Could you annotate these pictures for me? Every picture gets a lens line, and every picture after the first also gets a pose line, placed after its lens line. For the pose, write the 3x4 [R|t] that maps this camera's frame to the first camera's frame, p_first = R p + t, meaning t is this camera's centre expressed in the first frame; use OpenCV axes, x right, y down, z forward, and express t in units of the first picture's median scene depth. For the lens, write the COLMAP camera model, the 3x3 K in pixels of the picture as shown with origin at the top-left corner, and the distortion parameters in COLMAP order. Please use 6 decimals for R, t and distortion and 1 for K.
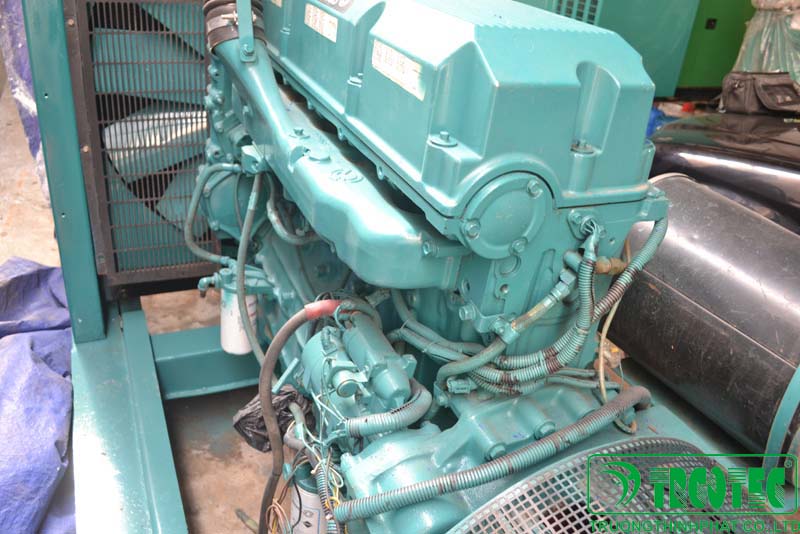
lens RADIAL K [[653.9, 0, 400.0], [0, 653.9, 267.0], [0, 0, 1]] dist [-0.093296, 0.022922]
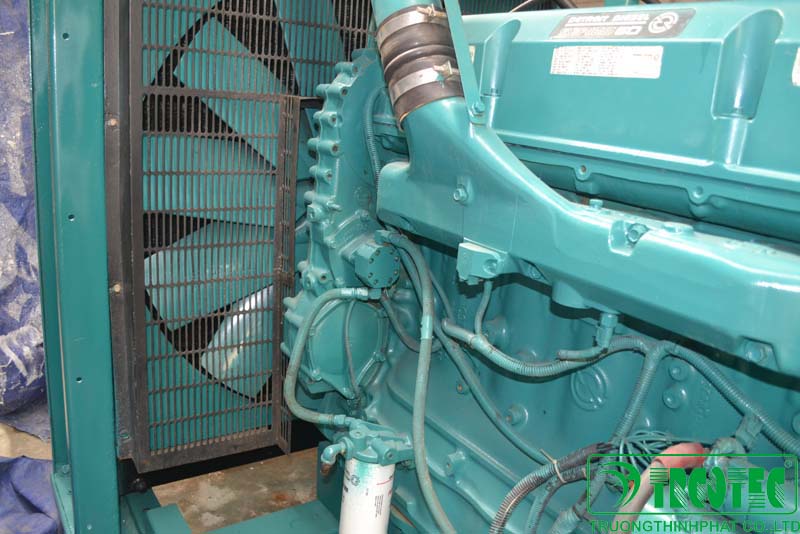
lens RADIAL K [[653.9, 0, 400.0], [0, 653.9, 267.0], [0, 0, 1]] dist [-0.093296, 0.022922]
pose [[0.982652, -0.066745, 0.173030, -0.539948], [0.105514, 0.968480, -0.225639, -0.008089], [-0.152516, 0.239982, 0.958722, 0.409175]]
